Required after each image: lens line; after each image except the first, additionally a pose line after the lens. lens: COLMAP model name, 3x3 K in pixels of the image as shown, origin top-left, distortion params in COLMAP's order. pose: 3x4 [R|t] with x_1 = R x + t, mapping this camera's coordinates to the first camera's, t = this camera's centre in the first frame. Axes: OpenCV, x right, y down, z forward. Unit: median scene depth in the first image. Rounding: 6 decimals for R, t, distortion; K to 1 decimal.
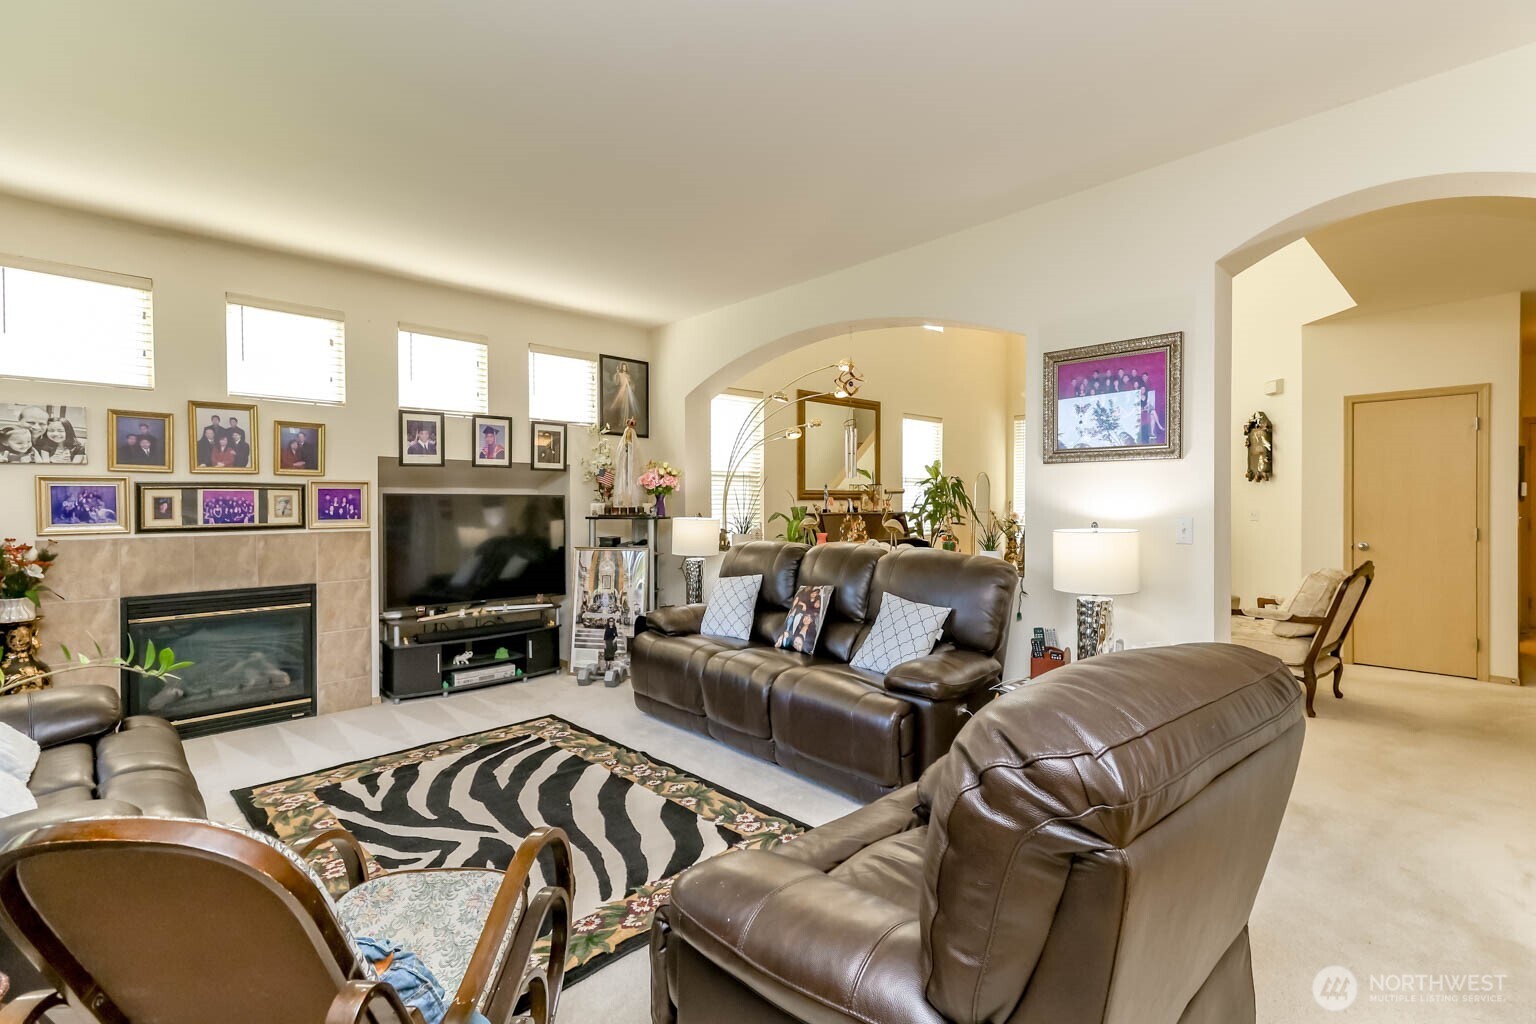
lens RADIAL K [[692.7, 0, 772.1], [0, 692.7, 506.0], [0, 0, 1]] dist [0.023718, 0.000264]
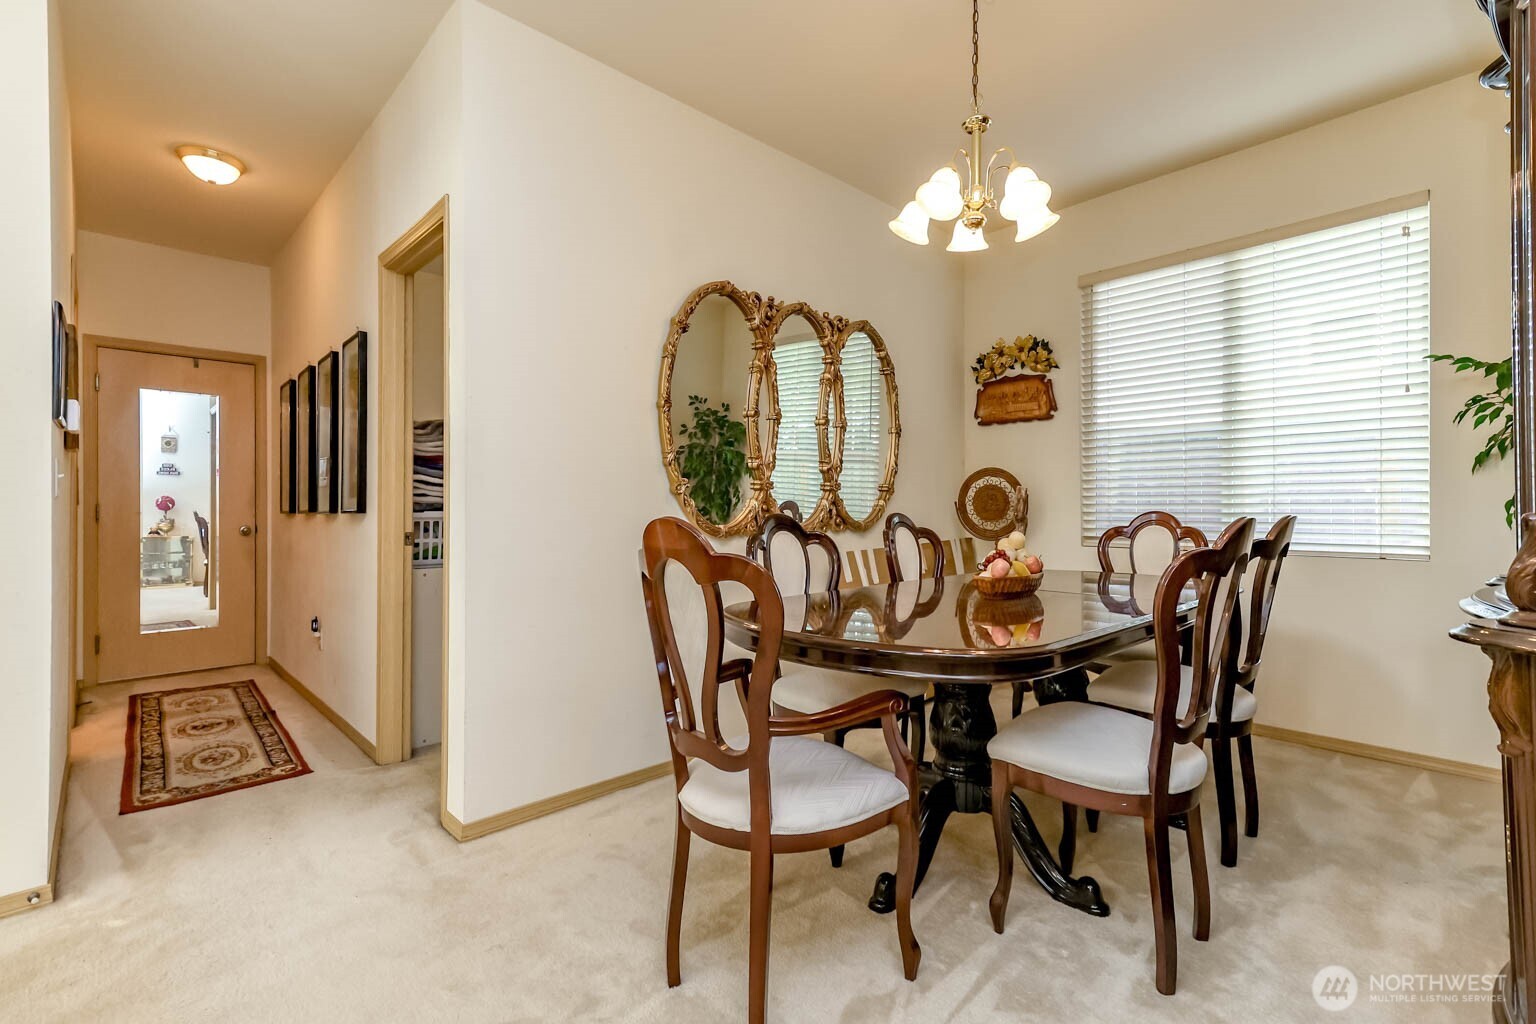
lens RADIAL K [[691.0, 0, 791.5], [0, 691.0, 505.0], [0, 0, 1]] dist [0.023529, 0.000171]
pose [[0.009057, 0.005612, 0.999943, 0.525613], [0.006557, 0.999962, -0.005671, 0.031576], [-0.999937, 0.006608, 0.009019, 0.464557]]
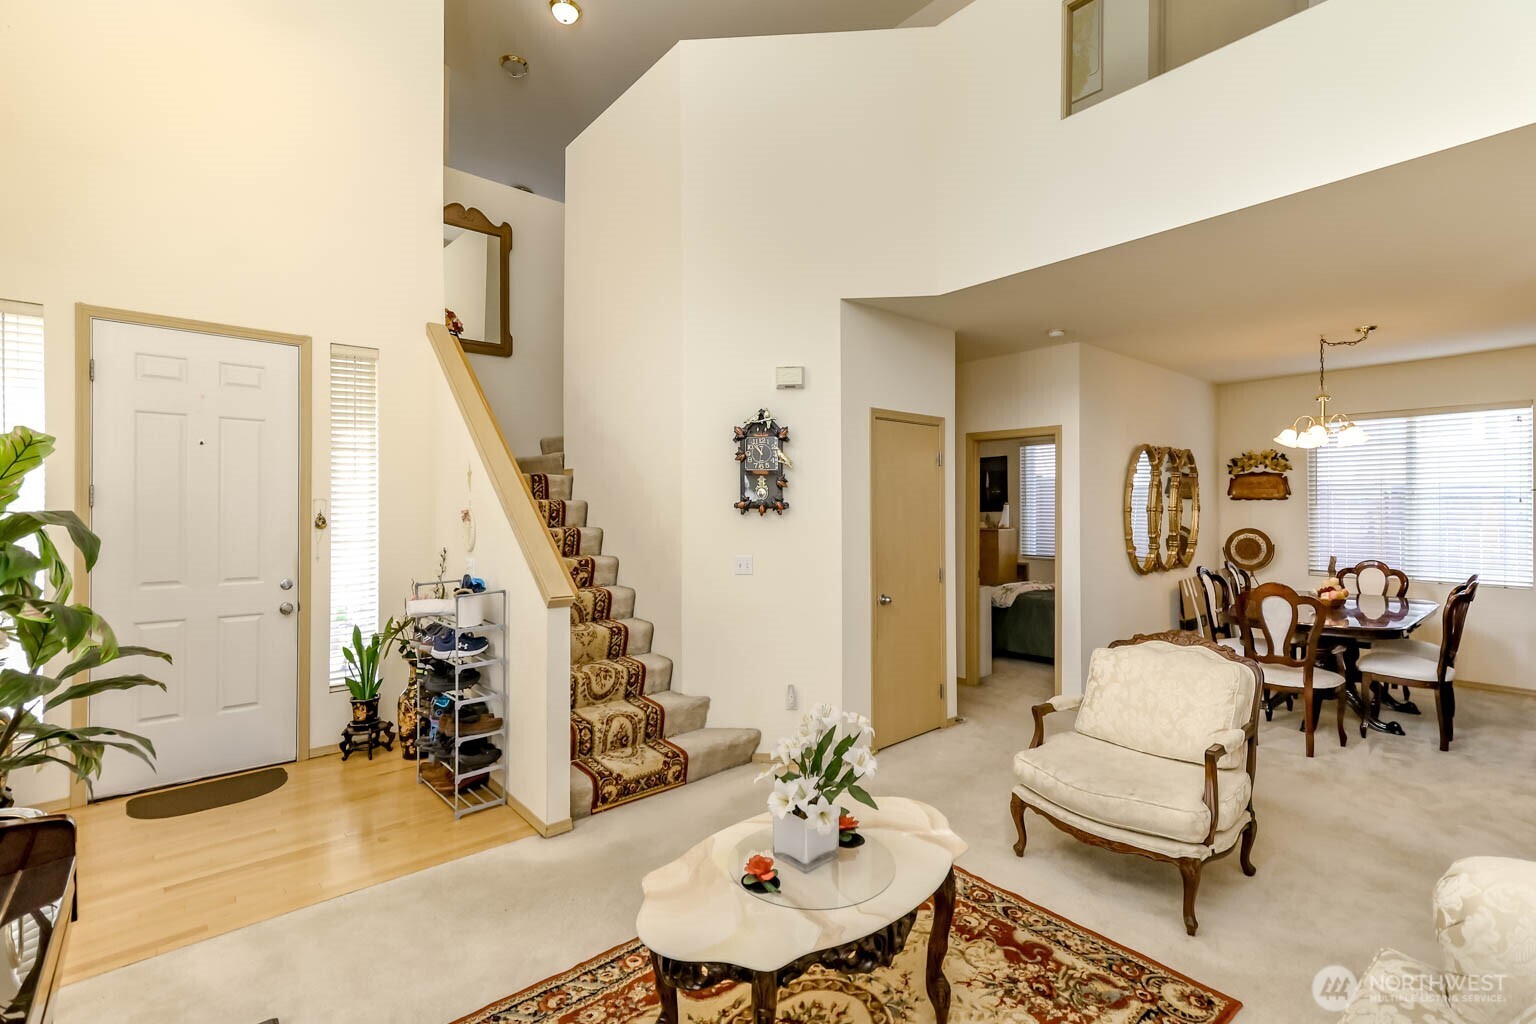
lens RADIAL K [[692.7, 0, 772.1], [0, 692.7, 506.0], [0, 0, 1]] dist [0.023718, 0.000264]
pose [[0.058325, 0.000692, 0.998297, 0.042011], [0.008553, 0.999963, -0.001192, -0.042537], [-0.998261, 0.008608, 0.058317, 0.952268]]
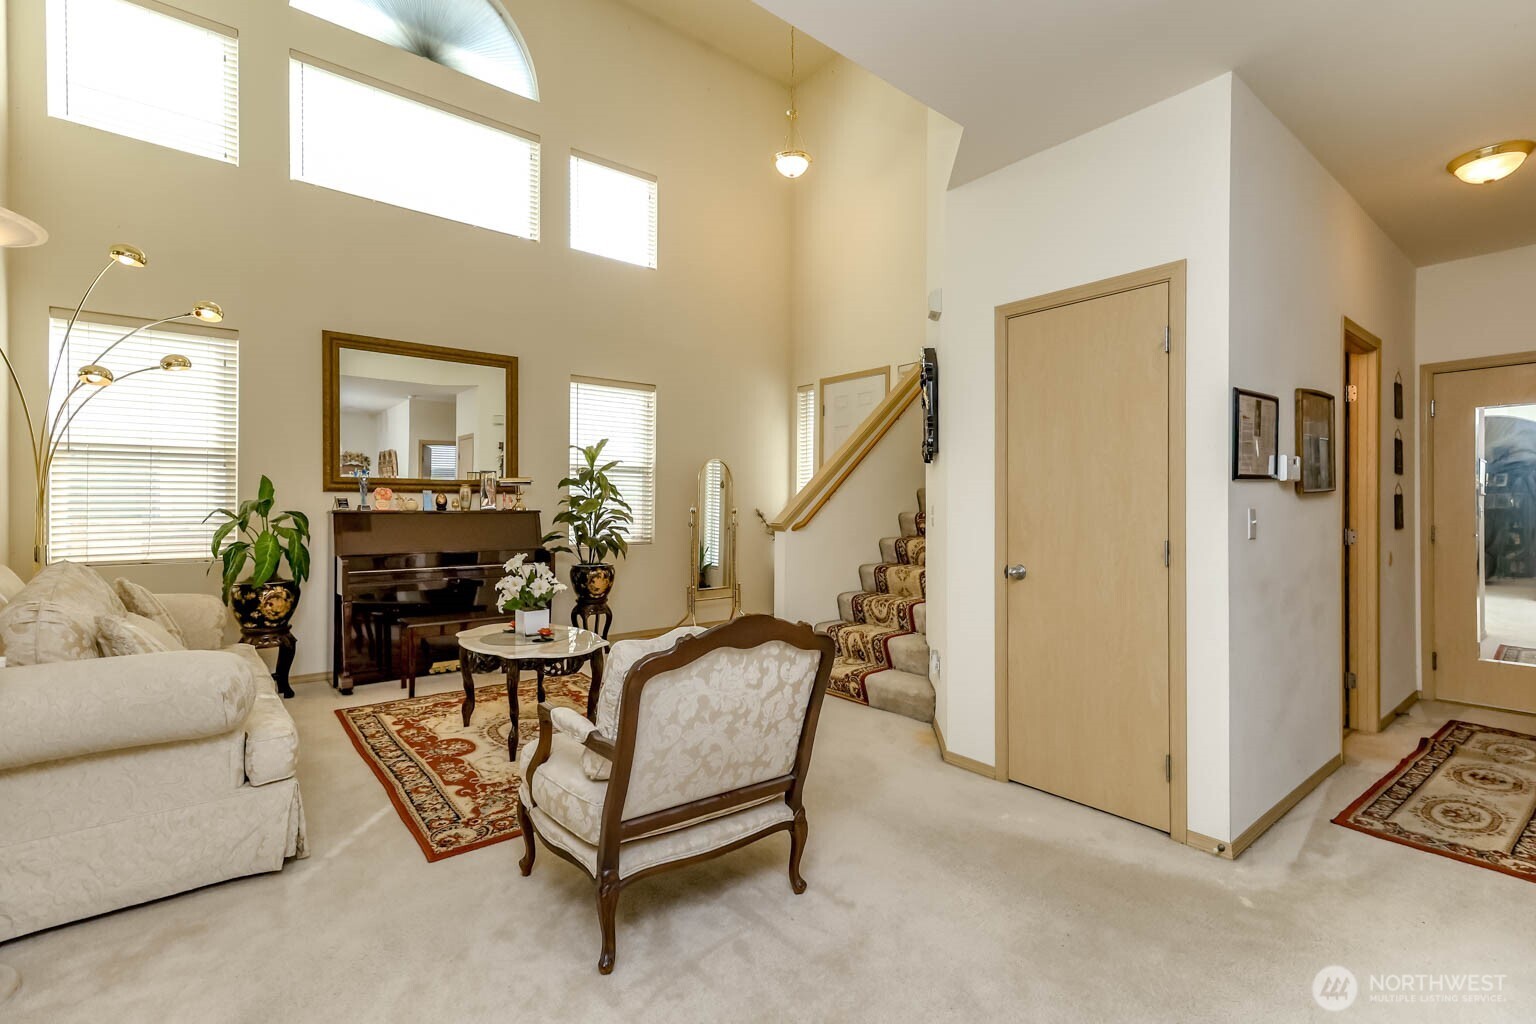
lens RADIAL K [[691.0, 0, 791.5], [0, 691.0, 505.0], [0, 0, 1]] dist [0.023529, 0.000171]
pose [[0.997736, 0.004406, -0.067113, 0.613476], [-0.004954, 0.999956, -0.008004, 0.008700], [0.067075, 0.008319, 0.997713, 0.385521]]
